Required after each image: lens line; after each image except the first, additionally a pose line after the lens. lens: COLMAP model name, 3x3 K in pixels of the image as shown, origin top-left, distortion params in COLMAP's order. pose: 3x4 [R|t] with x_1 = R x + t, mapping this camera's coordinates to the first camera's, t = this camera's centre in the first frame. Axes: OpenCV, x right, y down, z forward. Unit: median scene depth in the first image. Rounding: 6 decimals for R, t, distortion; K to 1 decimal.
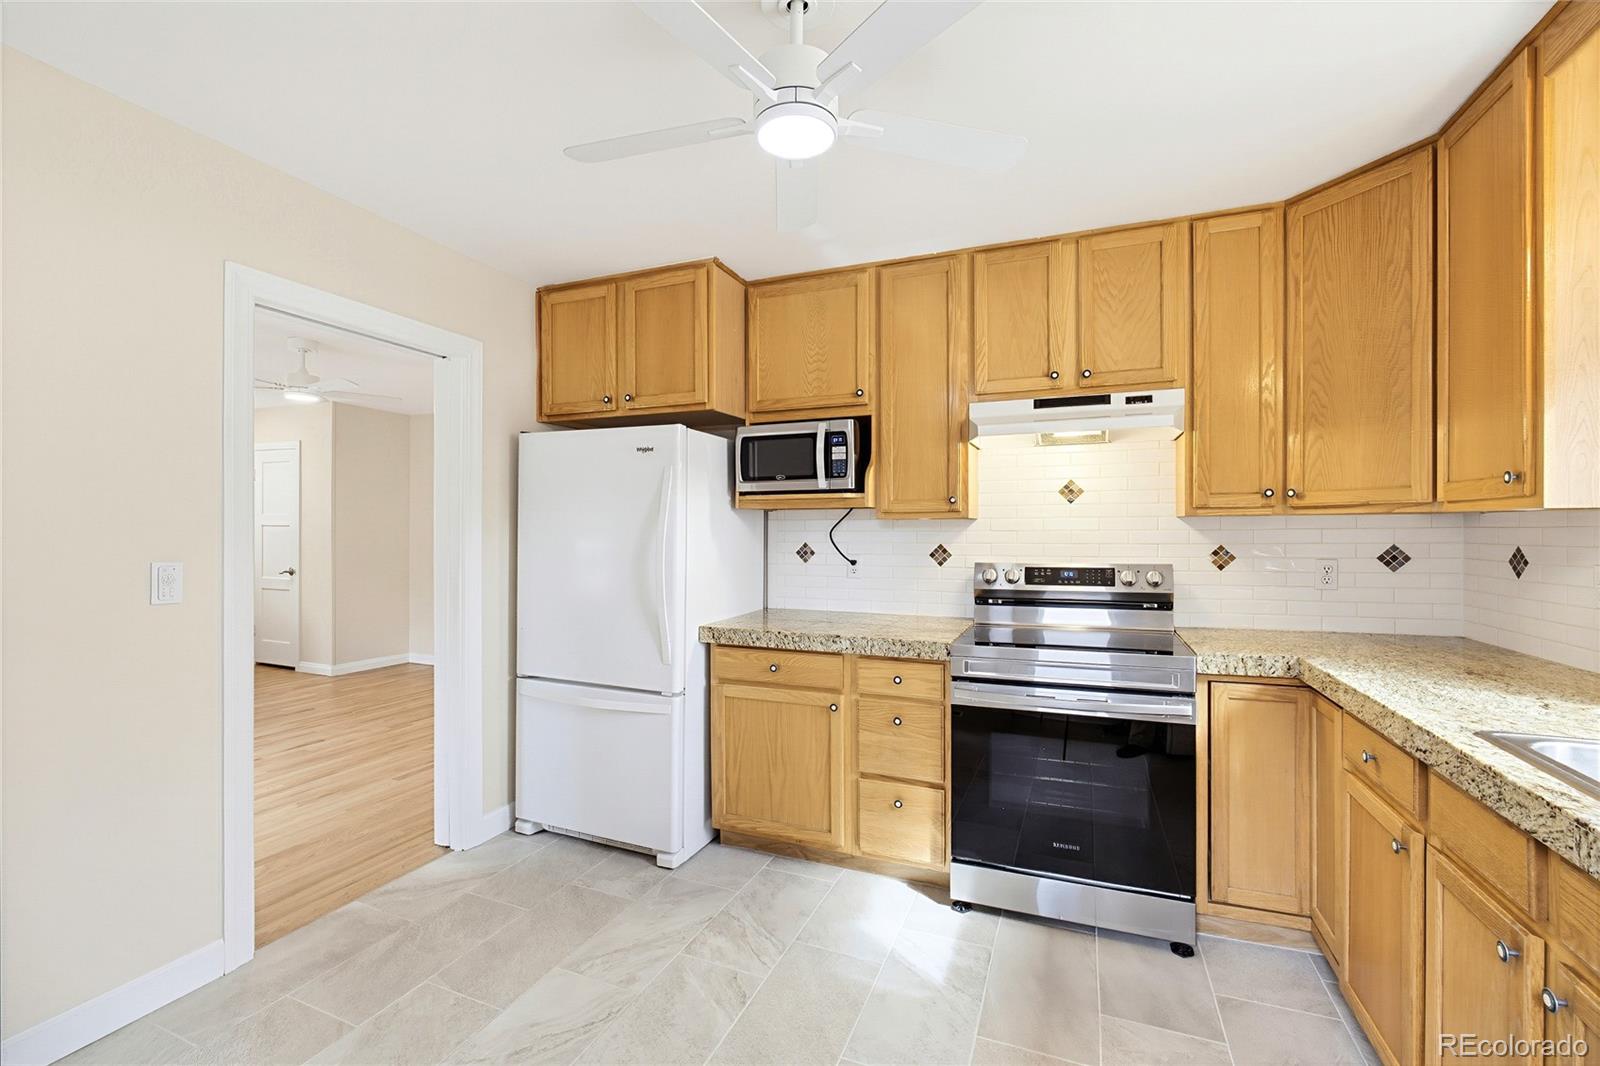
lens RADIAL K [[679.2, 0, 802.5], [0, 679.2, 531.5], [0, 0, 1]] dist [-0.019145, 0.005549]
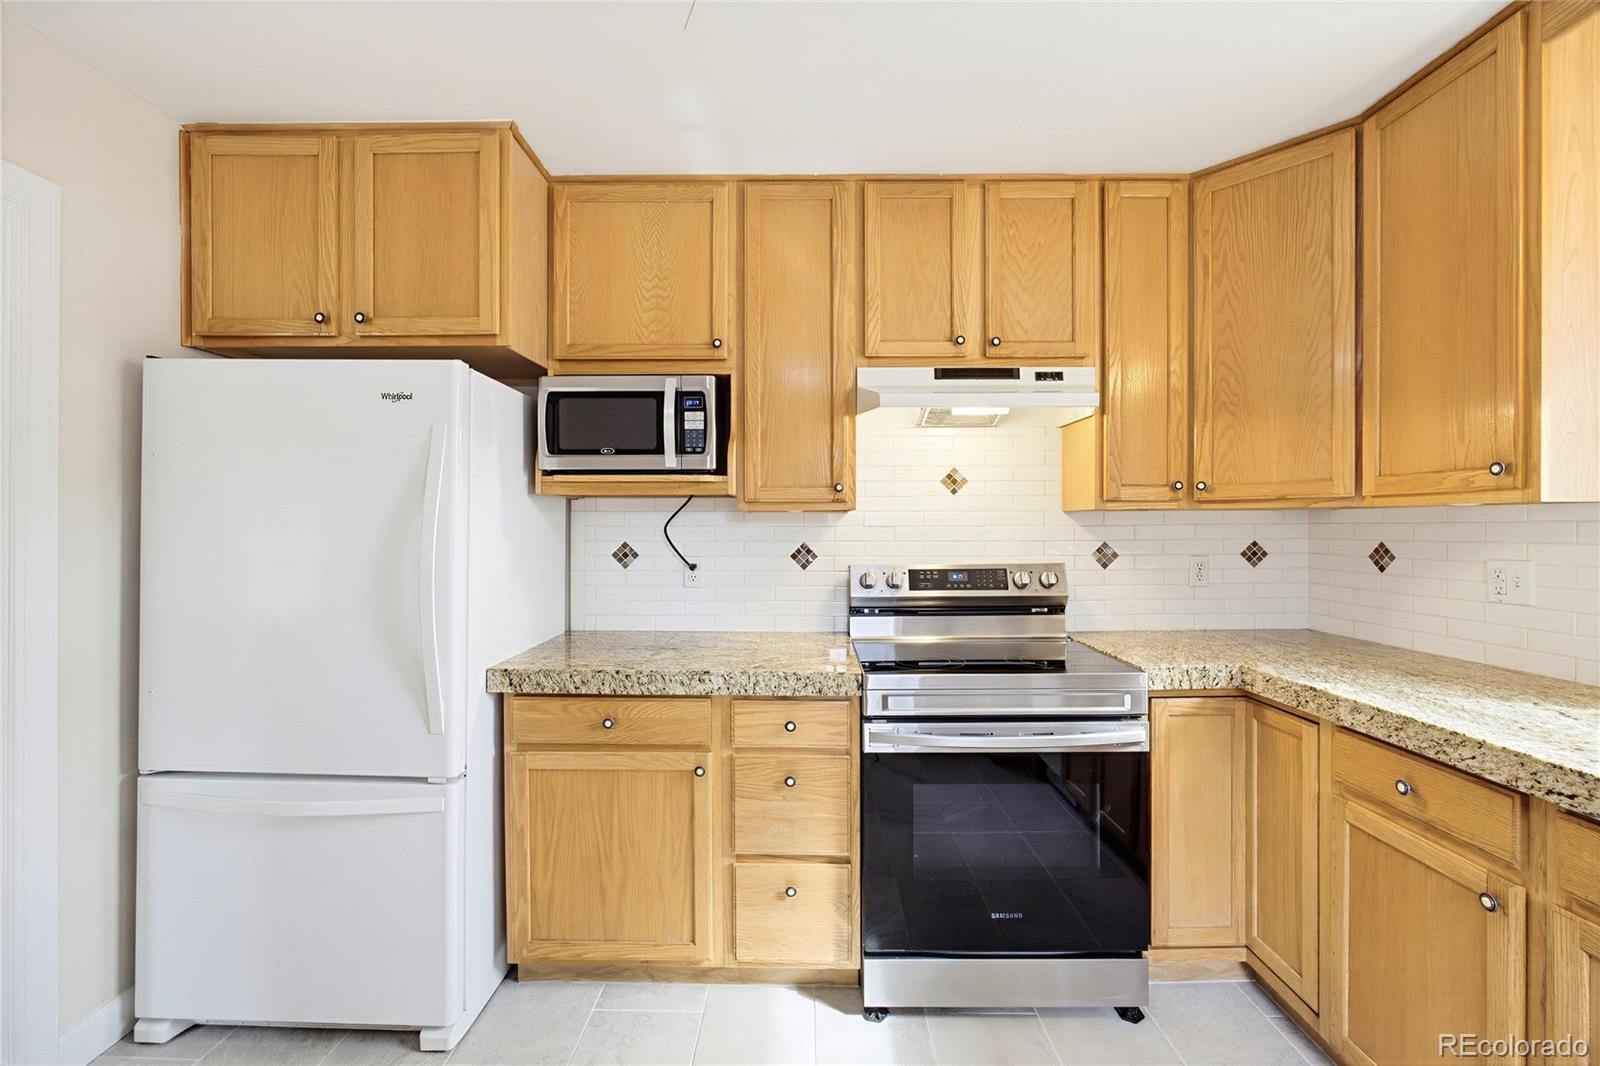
lens RADIAL K [[679.2, 0, 797.2], [0, 679.2, 528.1], [0, 0, 1]] dist [-0.019145, 0.005549]
pose [[0.930378, 0.000573, 0.366600, -0.118810], [-0.000589, 1.000000, -0.000068, 0.001467], [-0.366600, -0.000153, 0.930379, 0.287390]]
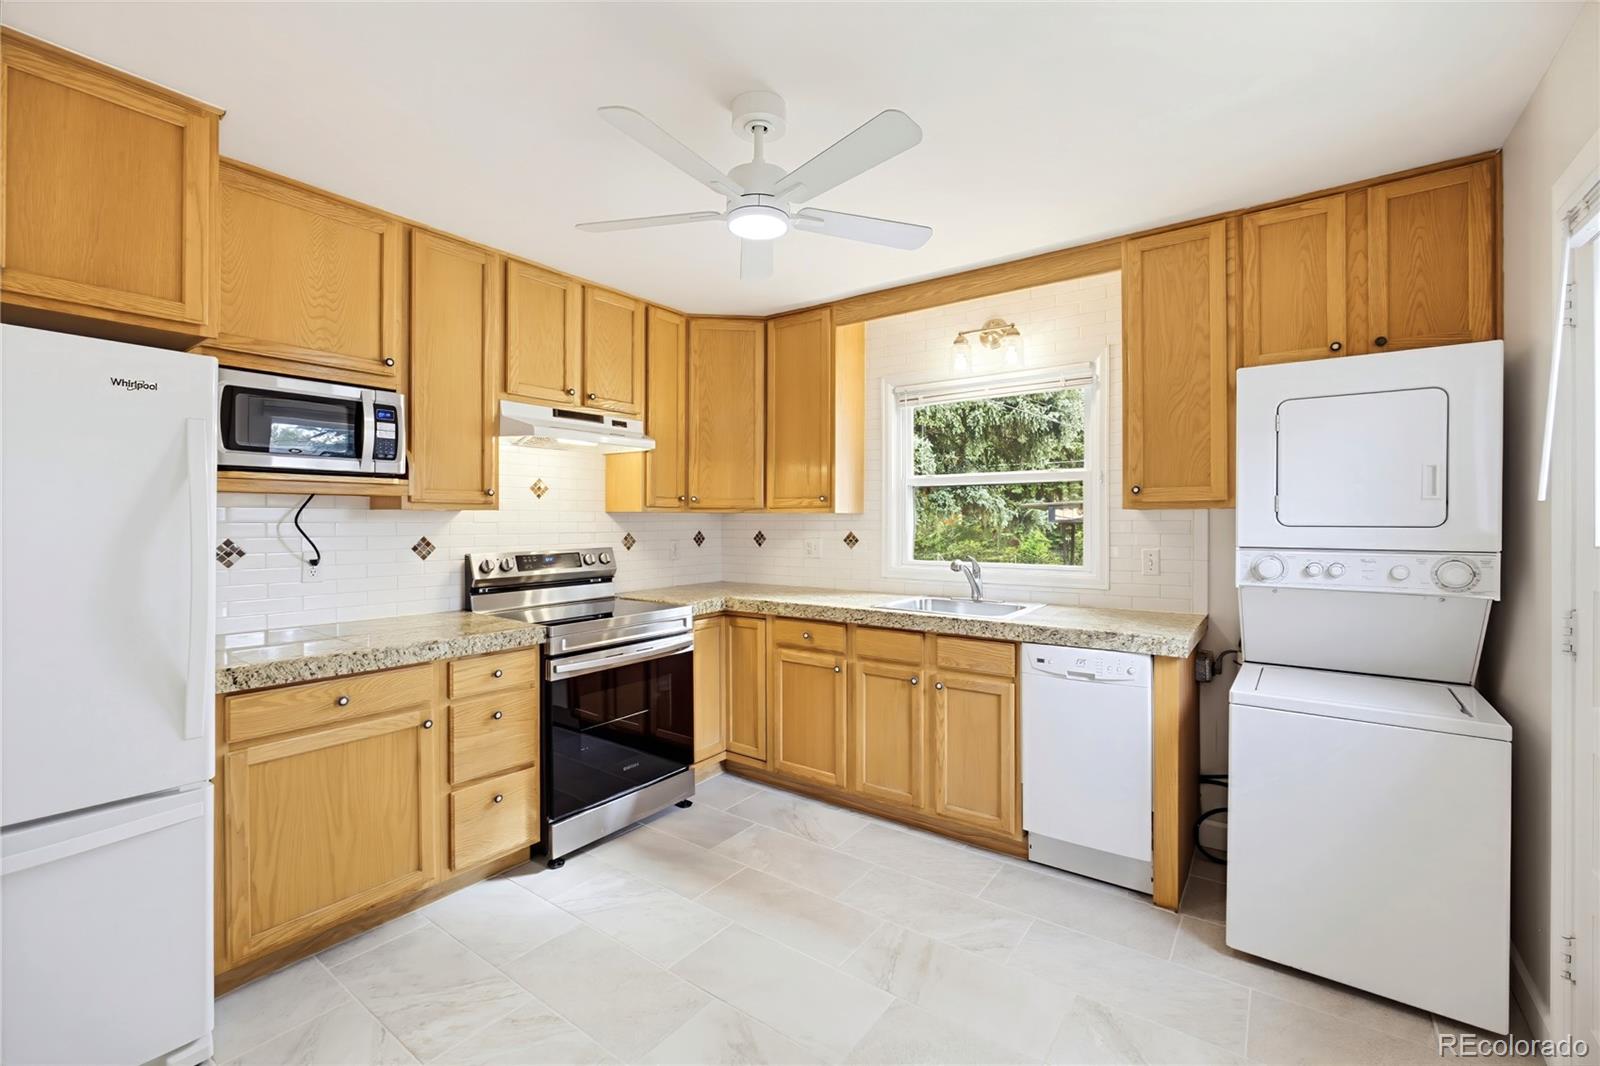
lens RADIAL K [[679.2, 0, 795.8], [0, 679.2, 521.0], [0, 0, 1]] dist [-0.019145, 0.005549]
pose [[0.245780, 0.000809, 0.969325, -0.669624], [0.000481, 0.999999, -0.000956, -0.002531], [-0.969325, 0.000701, 0.245780, 0.316334]]
